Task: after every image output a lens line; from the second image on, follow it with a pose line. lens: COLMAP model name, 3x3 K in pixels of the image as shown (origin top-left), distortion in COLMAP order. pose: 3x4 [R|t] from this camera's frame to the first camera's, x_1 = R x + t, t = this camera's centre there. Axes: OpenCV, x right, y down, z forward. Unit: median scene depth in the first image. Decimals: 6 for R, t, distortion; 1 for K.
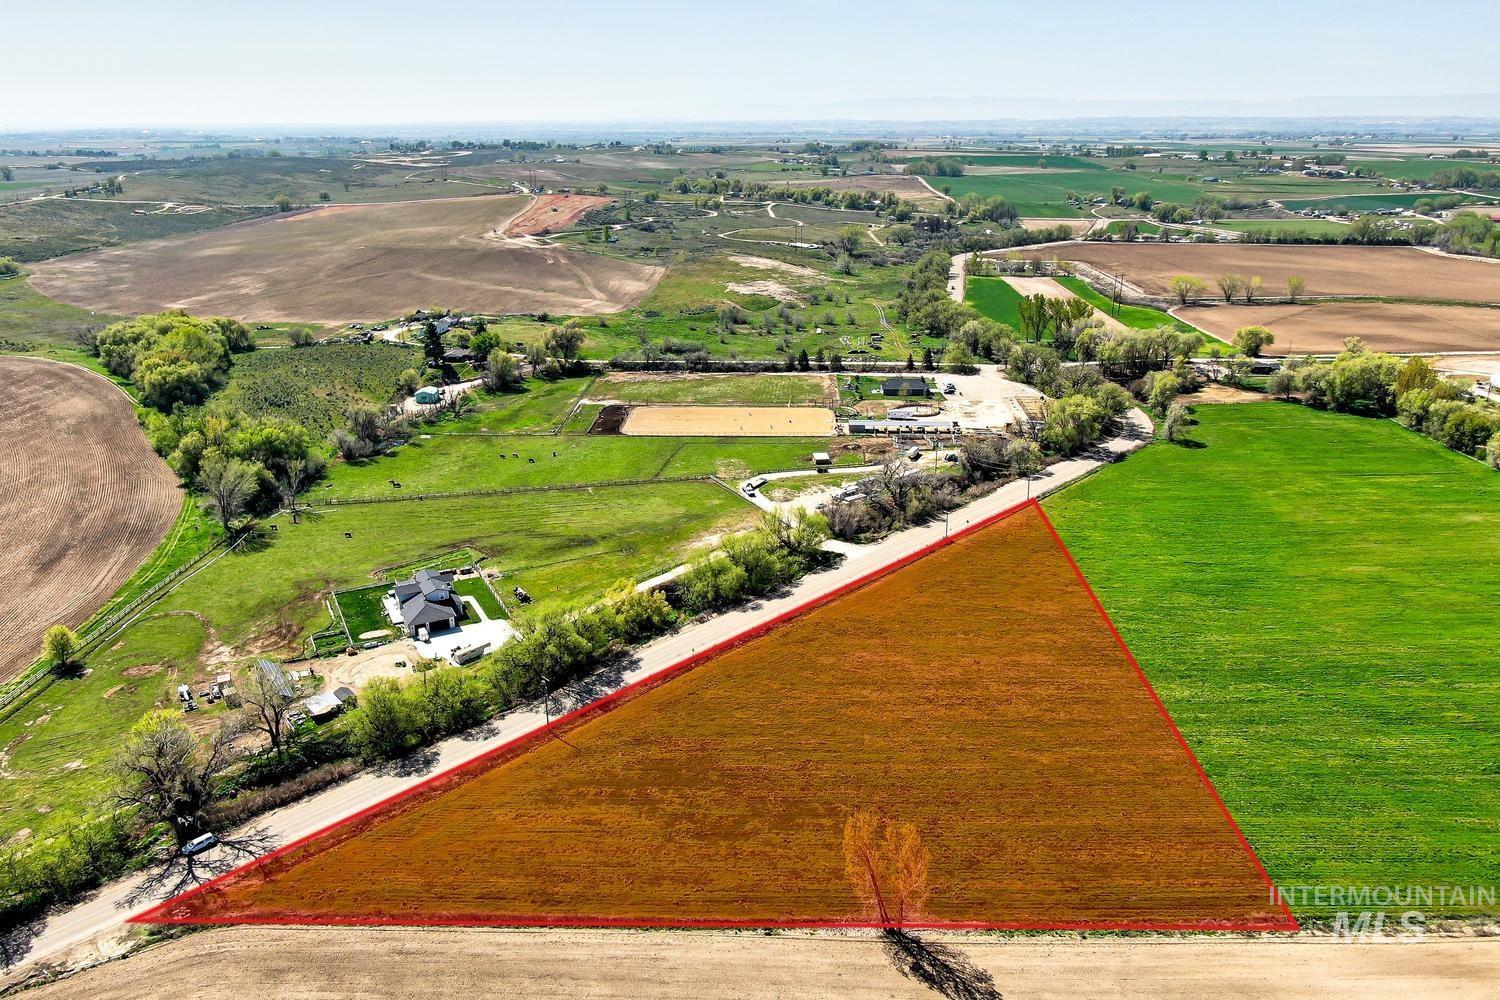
lens RADIAL K [[1096.1, 0, 746.3], [0, 1096.1, 468.9], [0, 0, 1]] dist [-0.000700, 0.008334]
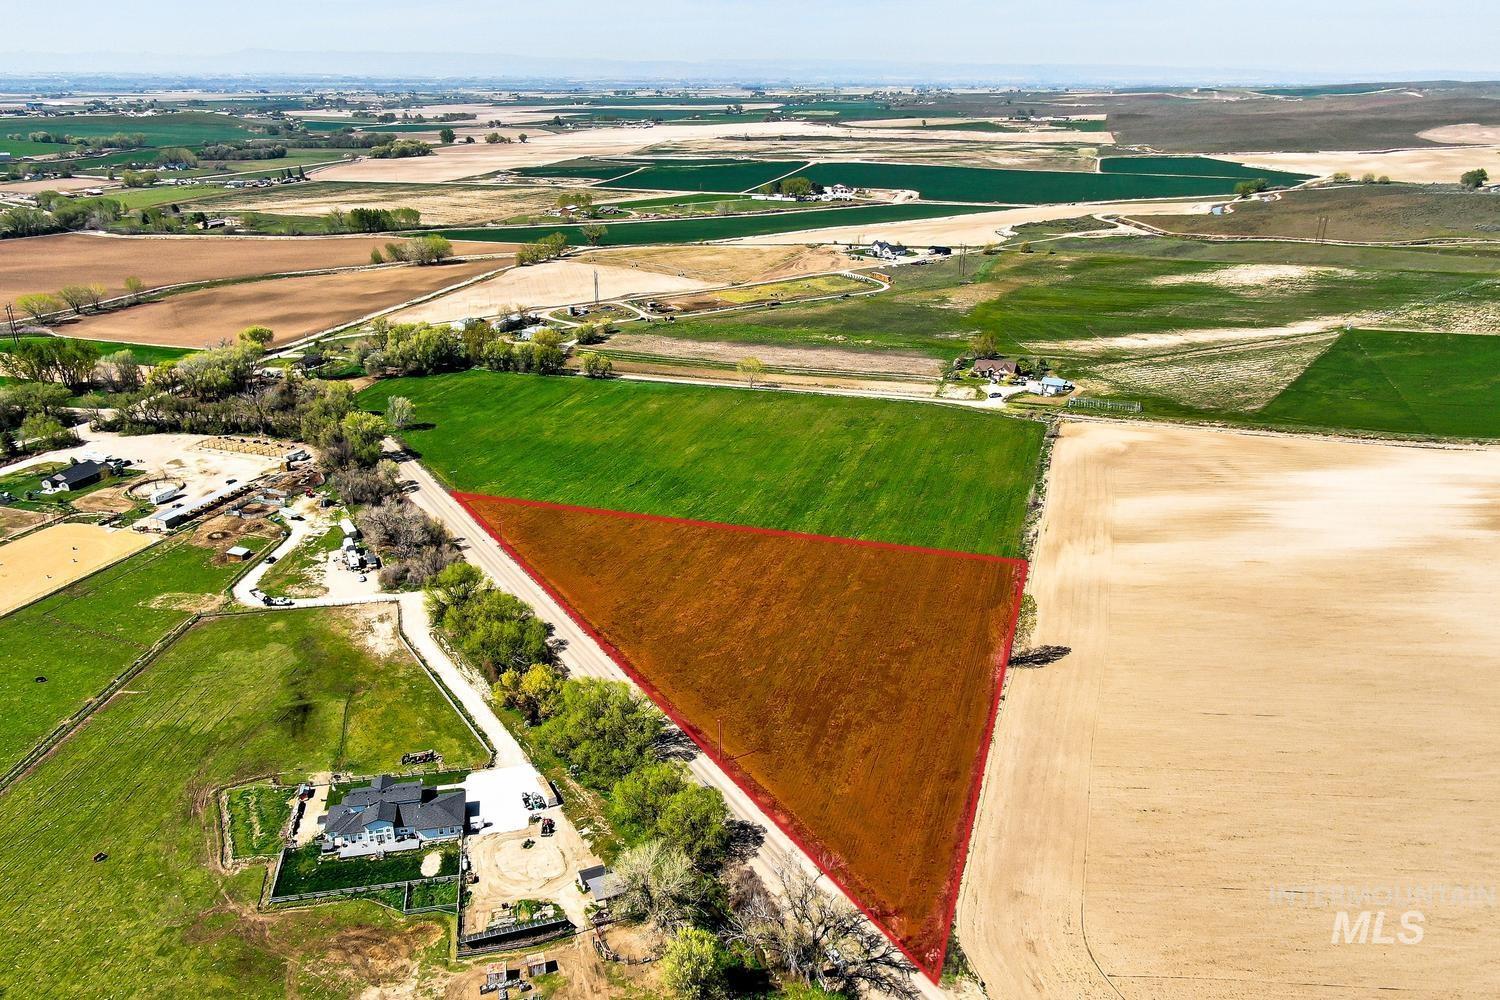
lens RADIAL K [[1142.1, 0, 727.7], [0, 1142.1, 499.0], [0, 0, 1]] dist [-0.001742, 0.007541]
pose [[0.282626, -0.337883, 0.897751, -0.506231], [0.290990, 0.922005, 0.255403, -0.136611], [-0.914028, 0.189053, 0.358903, 0.231858]]
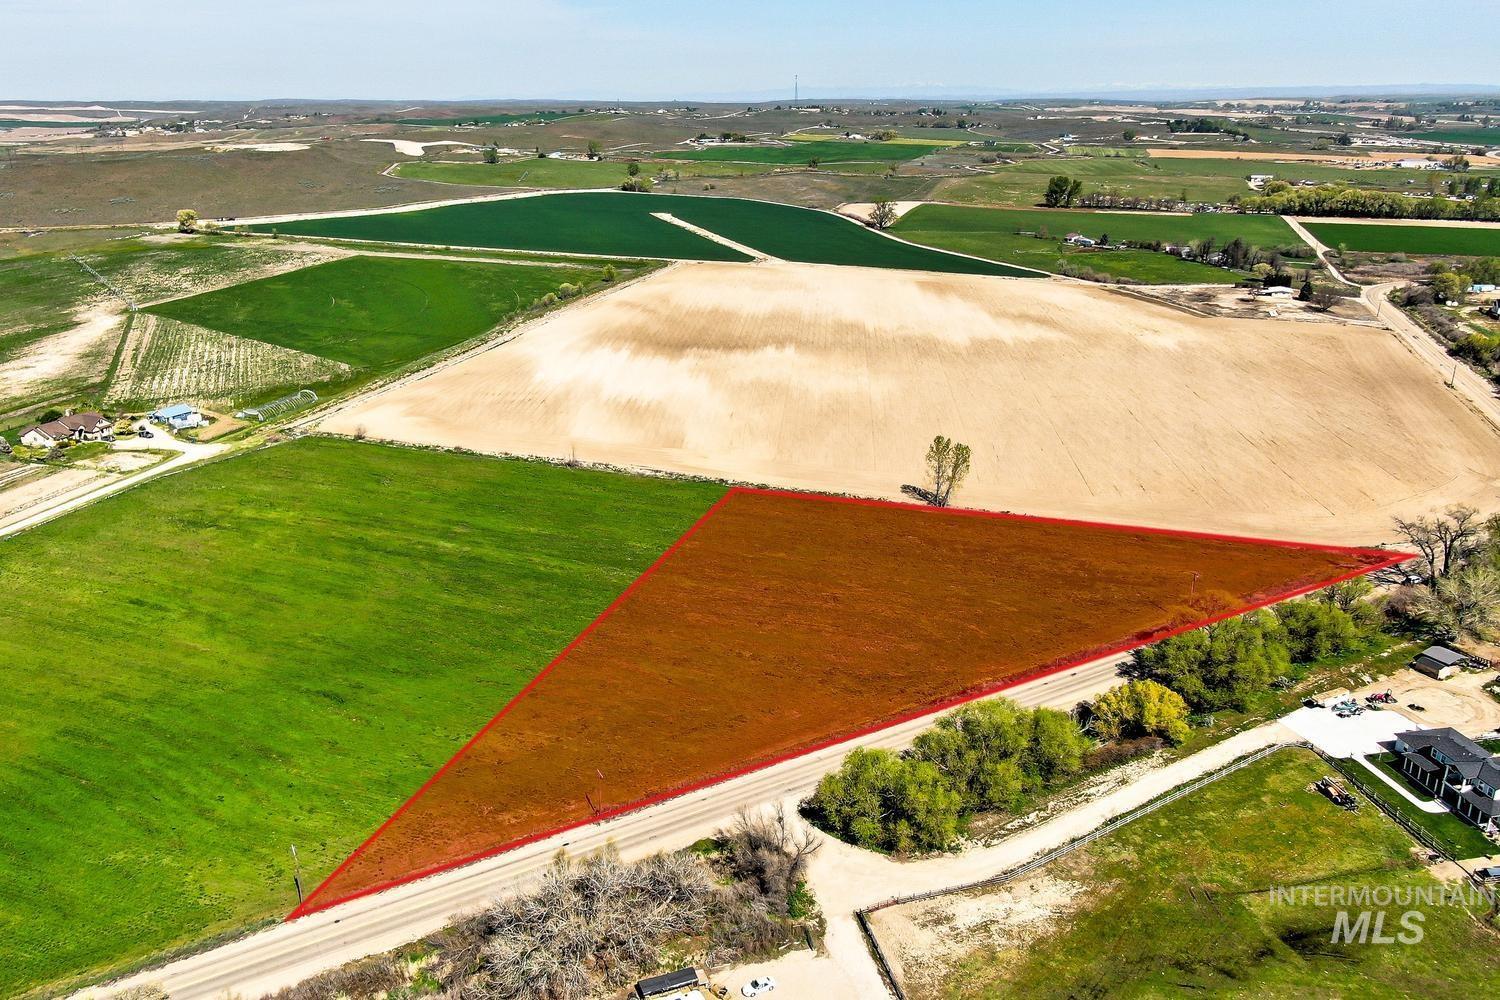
lens RADIAL K [[1183.3, 0, 750.0], [0, 1183.3, 500.0], [0, 0, 1]] dist [0.007923, 0.007426]
pose [[-0.965734, -0.077810, 0.247594, -0.017526], [0.085975, 0.804218, 0.588083, -0.267235], [-0.244878, 0.589219, -0.769971, 0.869020]]
